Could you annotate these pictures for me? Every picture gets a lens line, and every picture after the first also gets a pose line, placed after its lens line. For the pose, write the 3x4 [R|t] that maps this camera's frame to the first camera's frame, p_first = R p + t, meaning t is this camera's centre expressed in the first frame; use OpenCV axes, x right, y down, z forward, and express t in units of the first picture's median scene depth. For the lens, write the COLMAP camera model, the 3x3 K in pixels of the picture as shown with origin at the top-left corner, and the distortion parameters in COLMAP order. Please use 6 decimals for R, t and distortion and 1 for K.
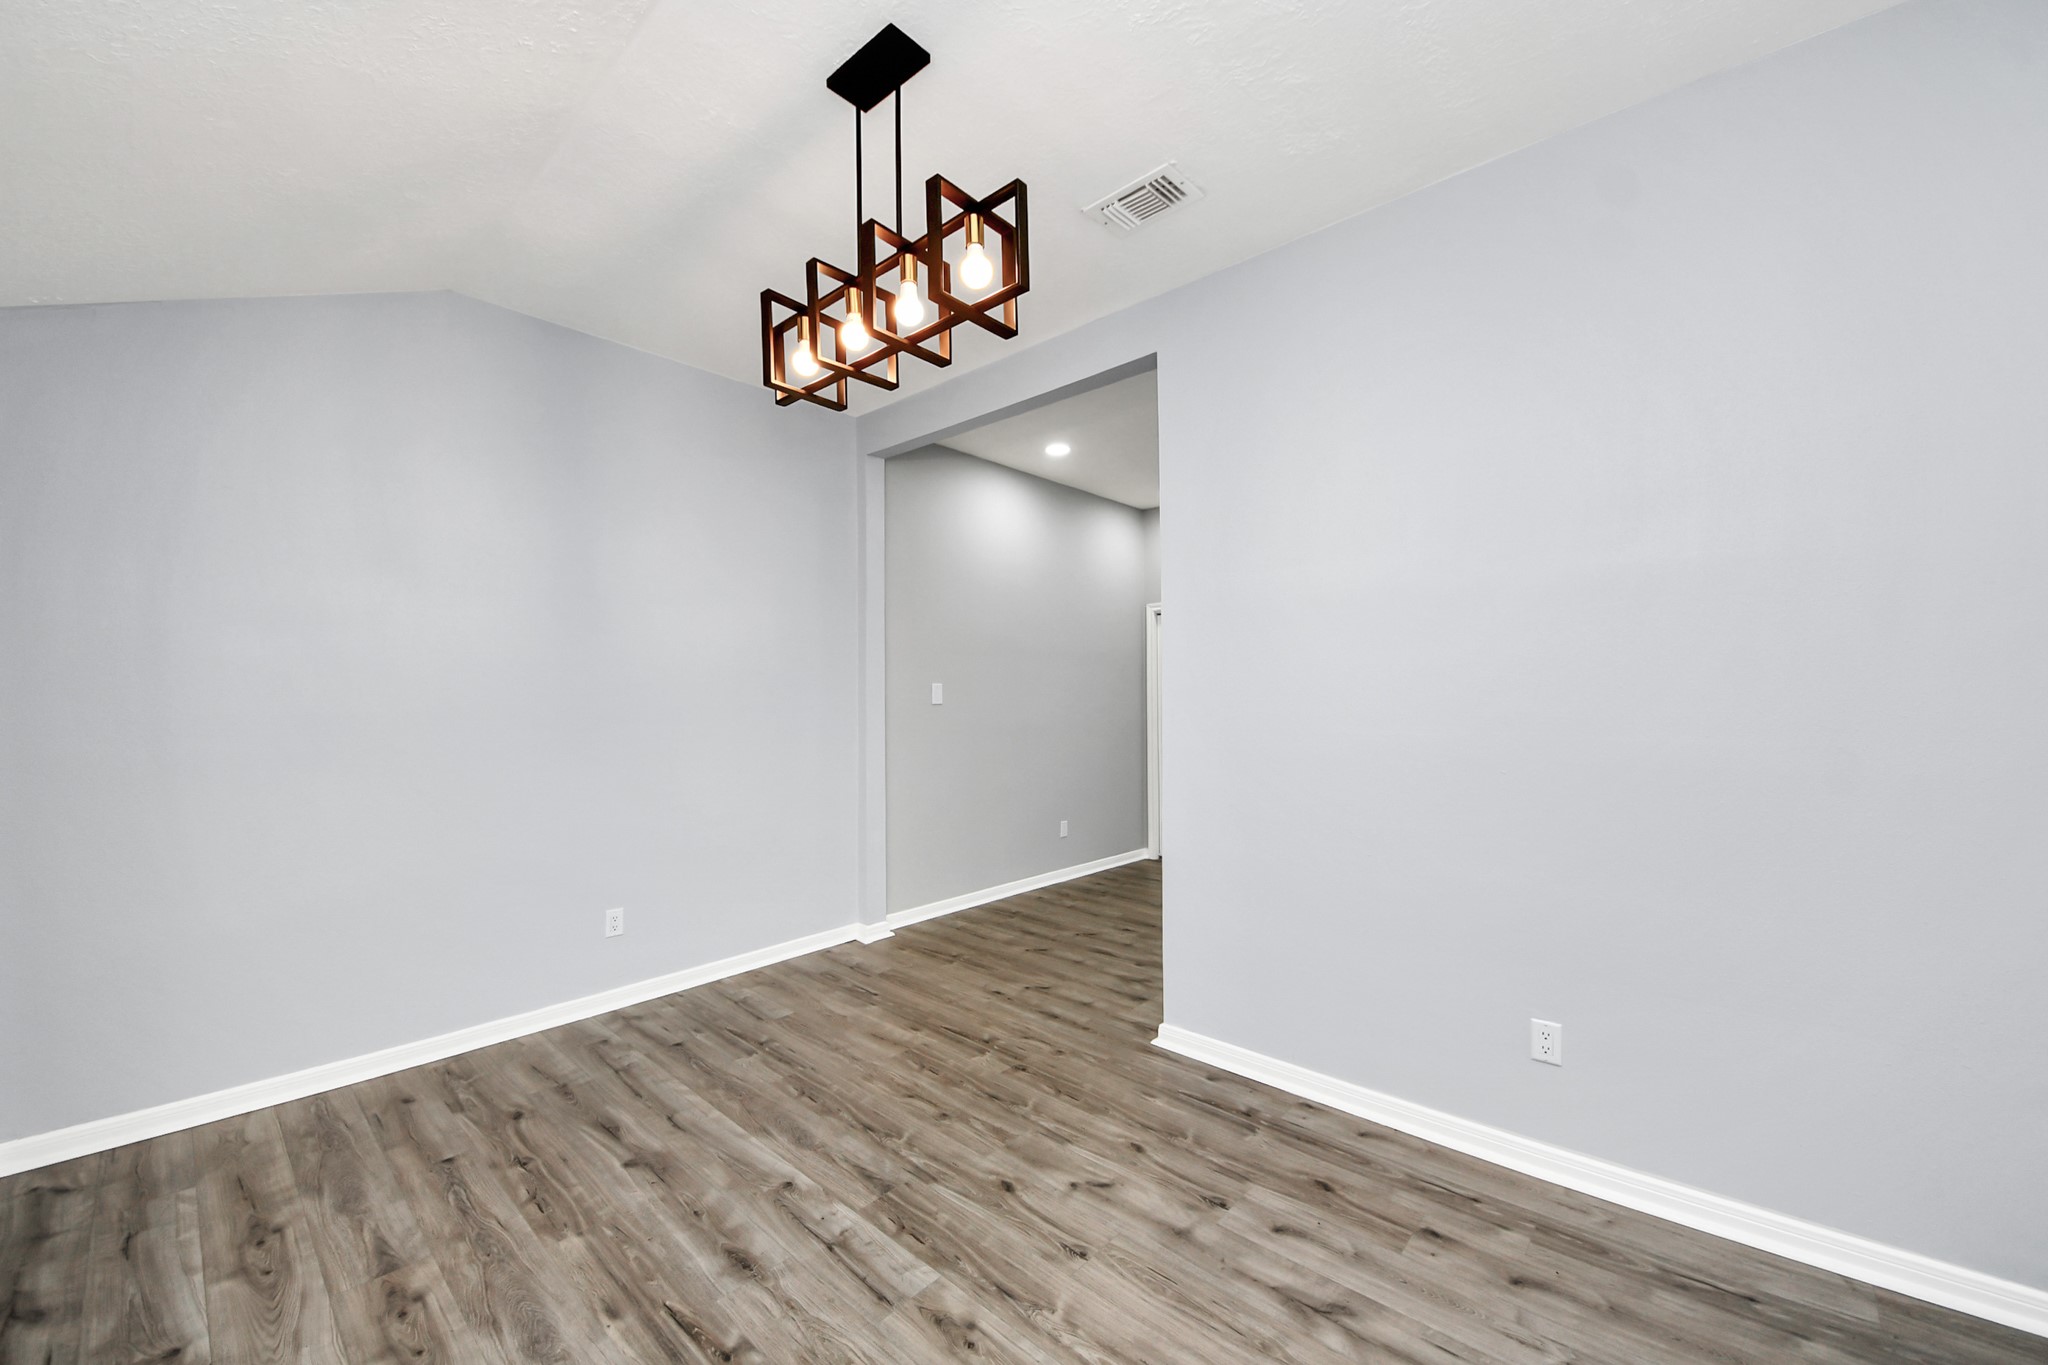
lens RADIAL K [[763.0, 0, 991.5], [0, 763.0, 689.8], [0, 0, 1]] dist [-0.026293, -0.000544]
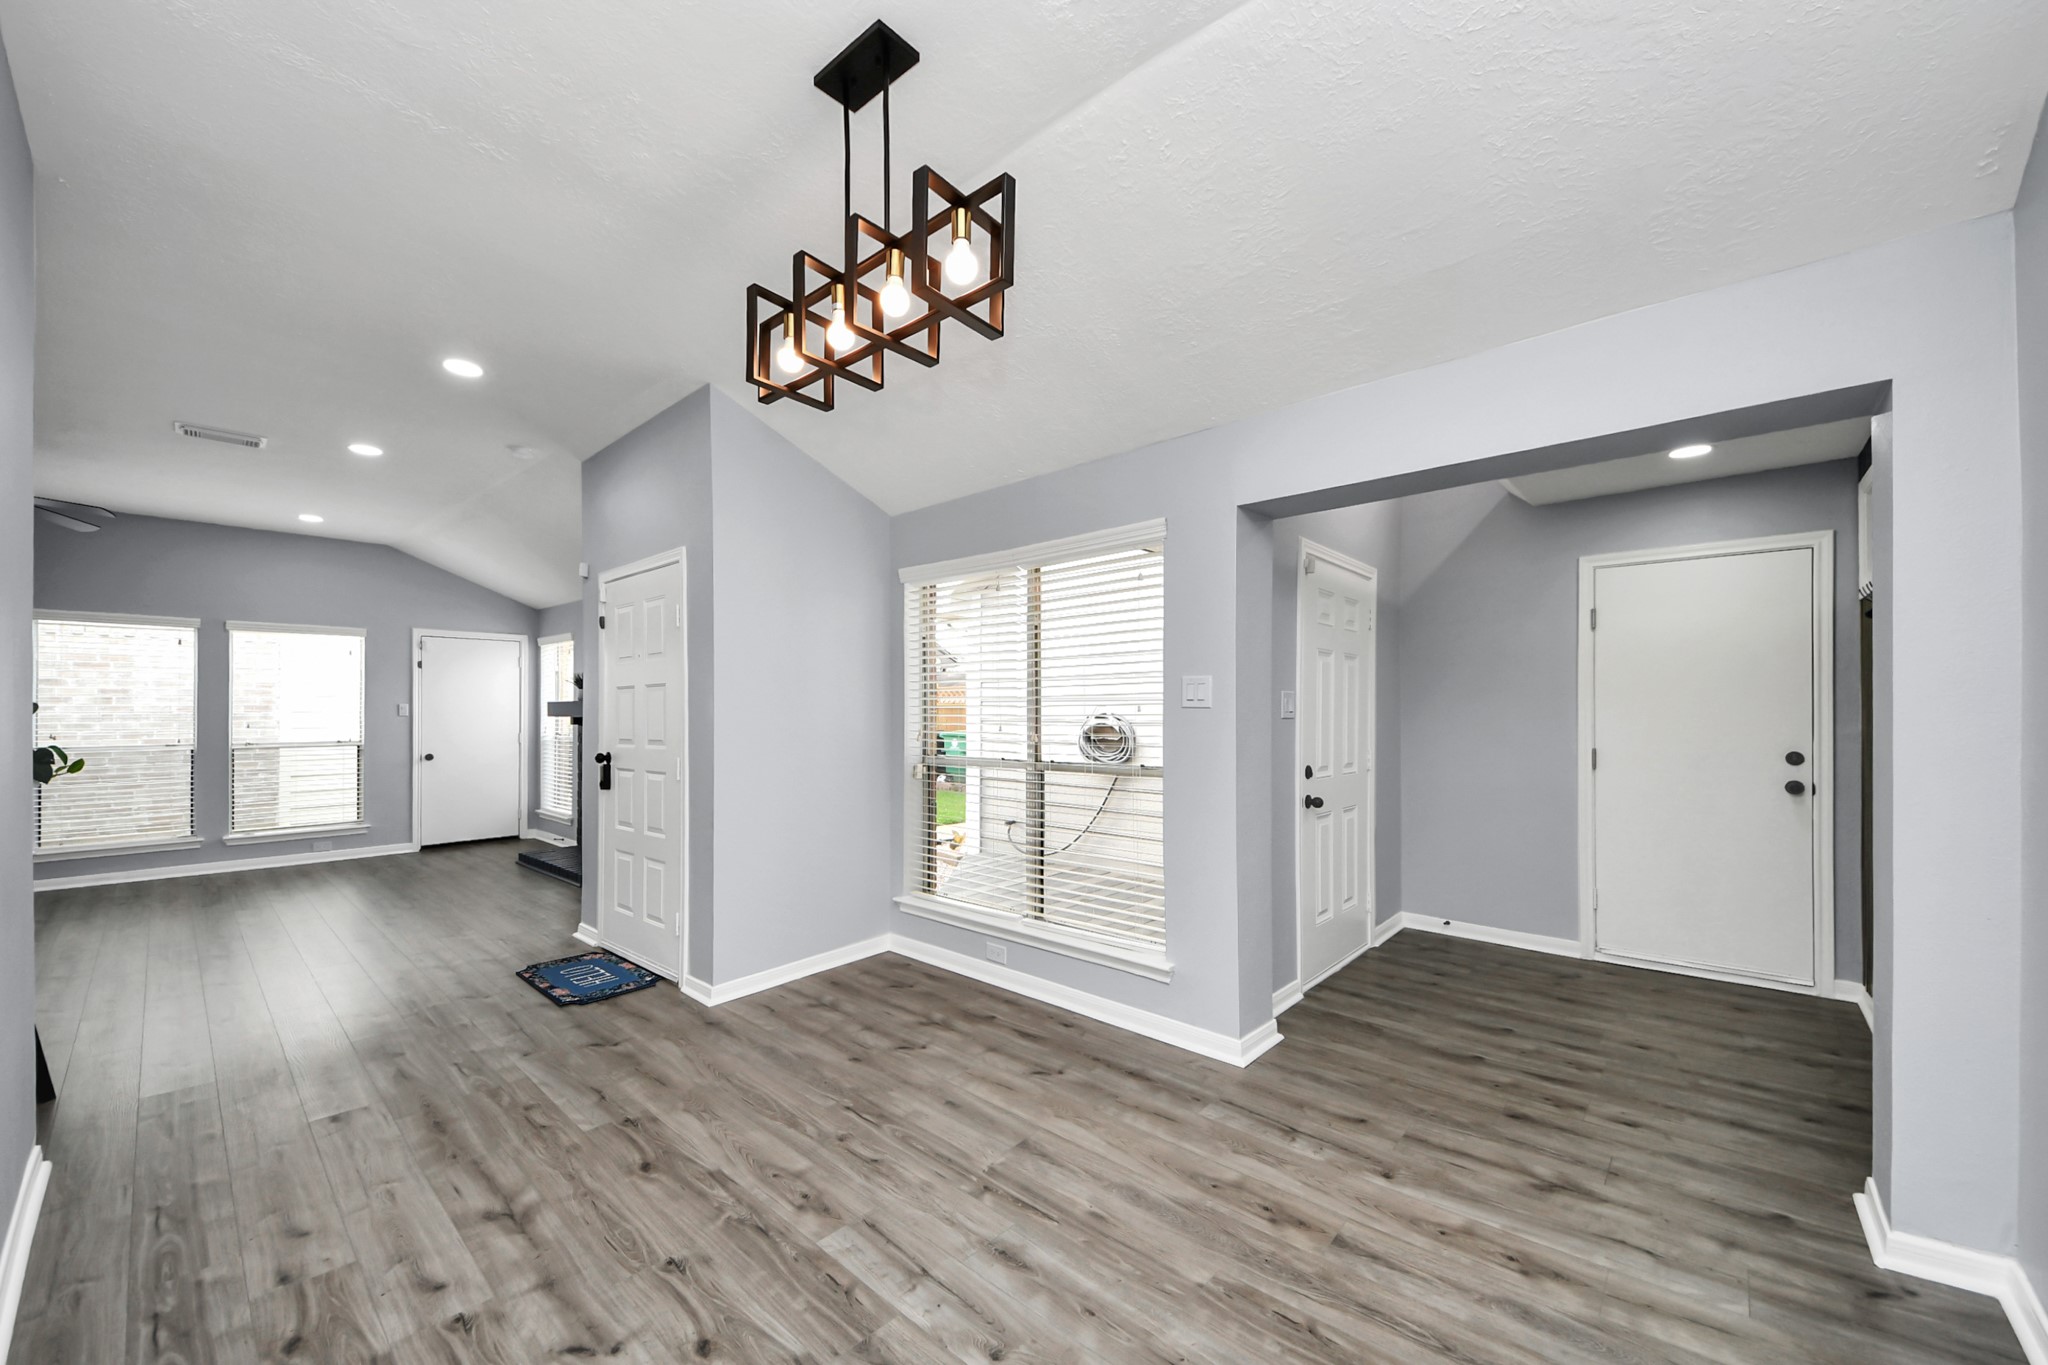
lens RADIAL K [[794.4, 0, 996.9], [0, 794.4, 677.4], [0, 0, 1]] dist [0.086871, -0.052462]
pose [[-0.999958, 0.008141, -0.004312, -0.314909], [0.008393, 0.998031, -0.062160, 0.044941], [0.003797, -0.062194, -0.998057, 2.135164]]
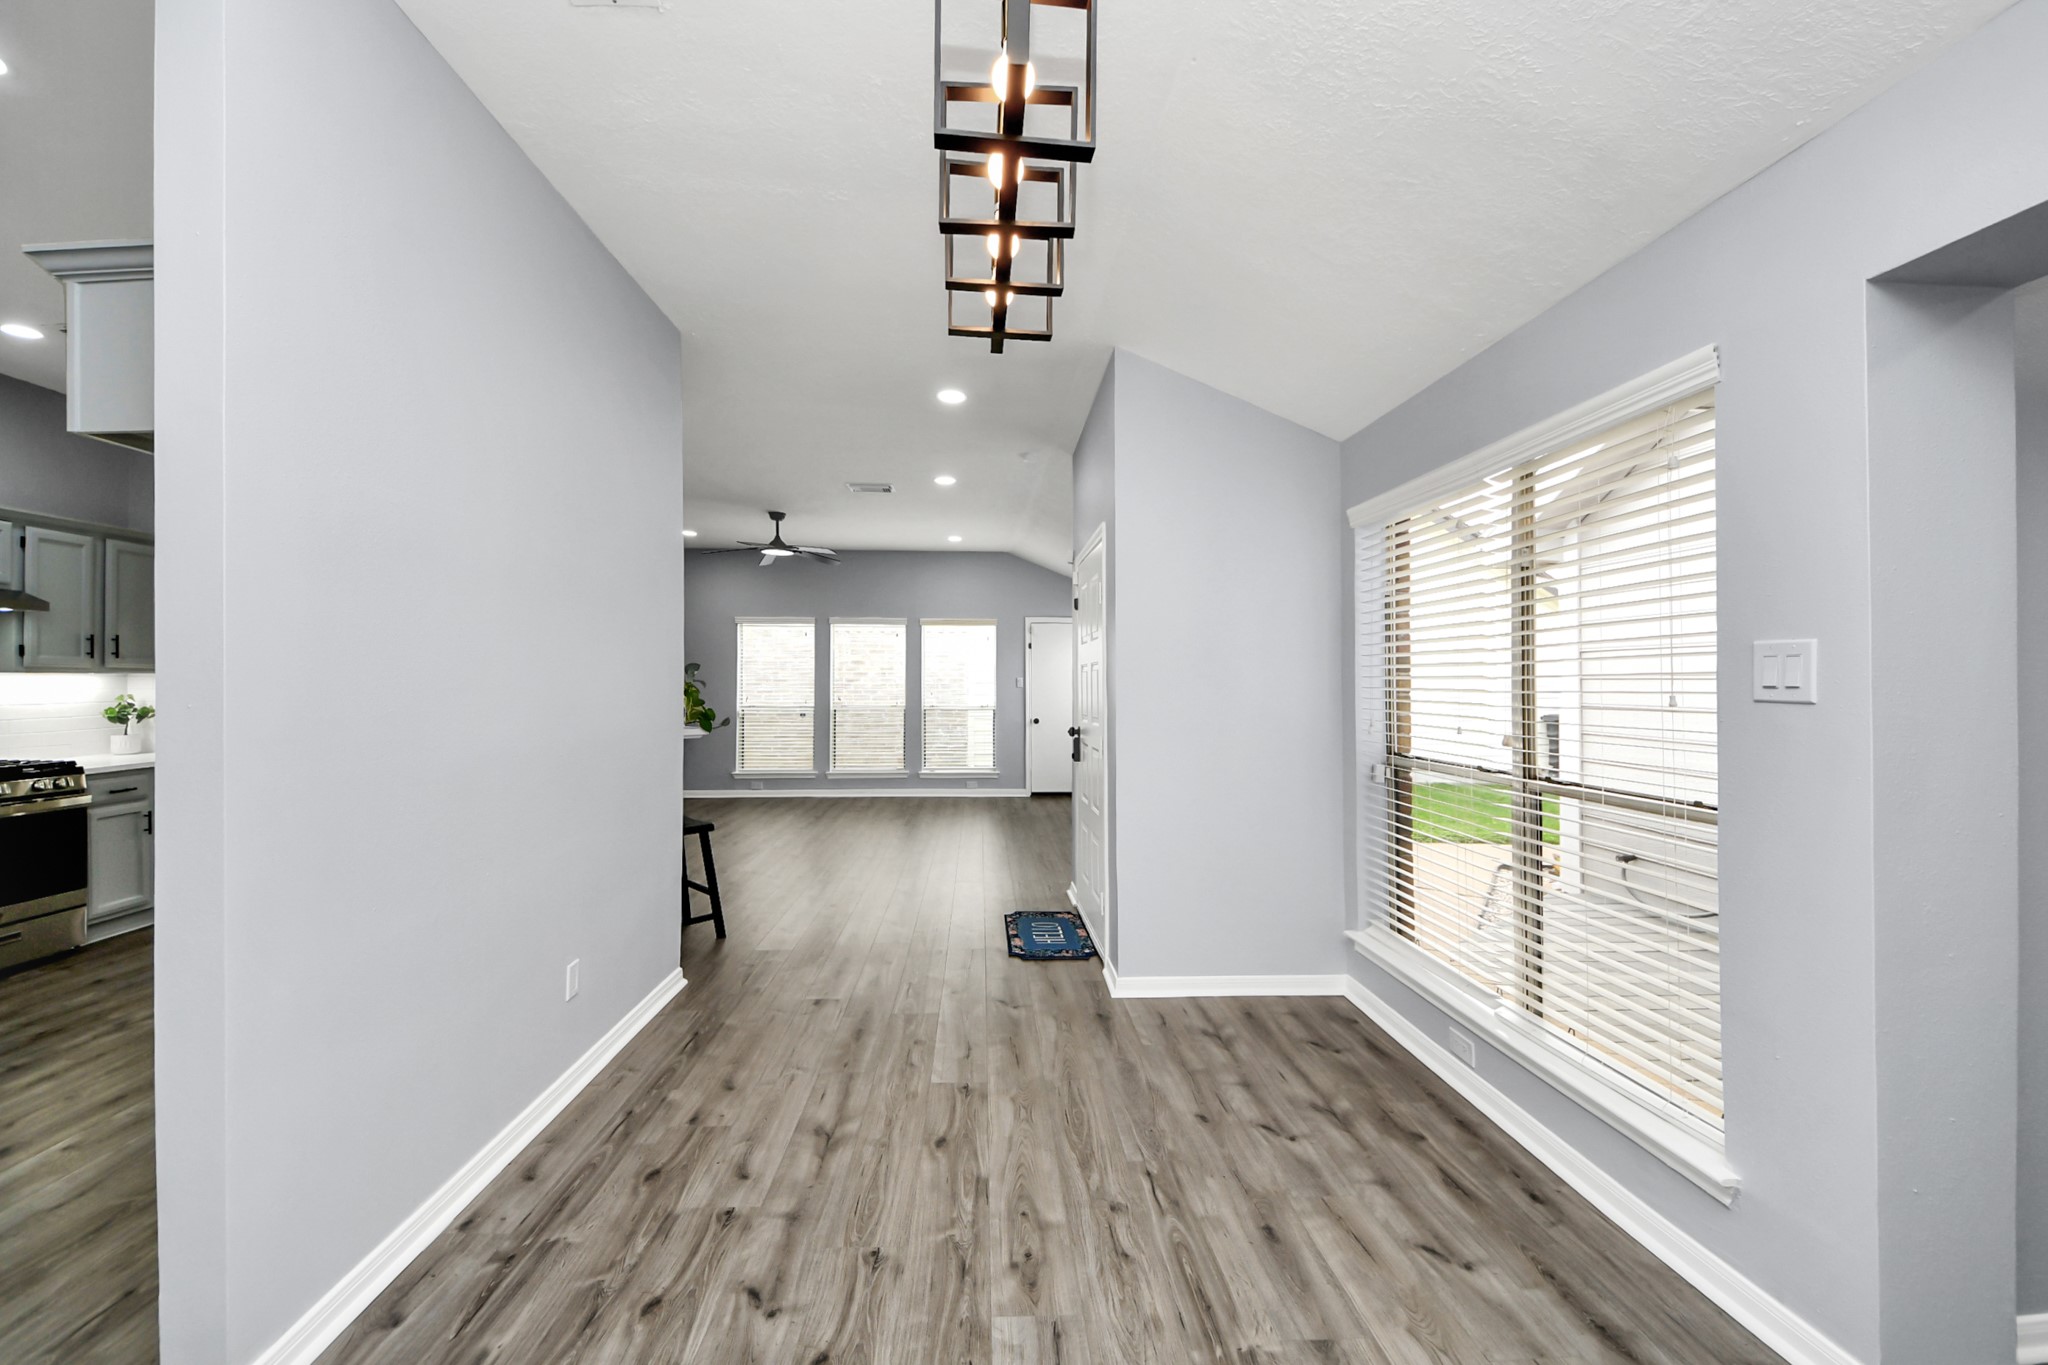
lens RADIAL K [[794.4, 0, 996.9], [0, 794.4, 677.4], [0, 0, 1]] dist [0.086871, -0.052462]
pose [[-0.704750, 0.007200, 0.709419, -0.769616], [-0.010966, 0.999718, -0.021040, 0.005996], [-0.709371, -0.022607, -0.704472, 1.664090]]
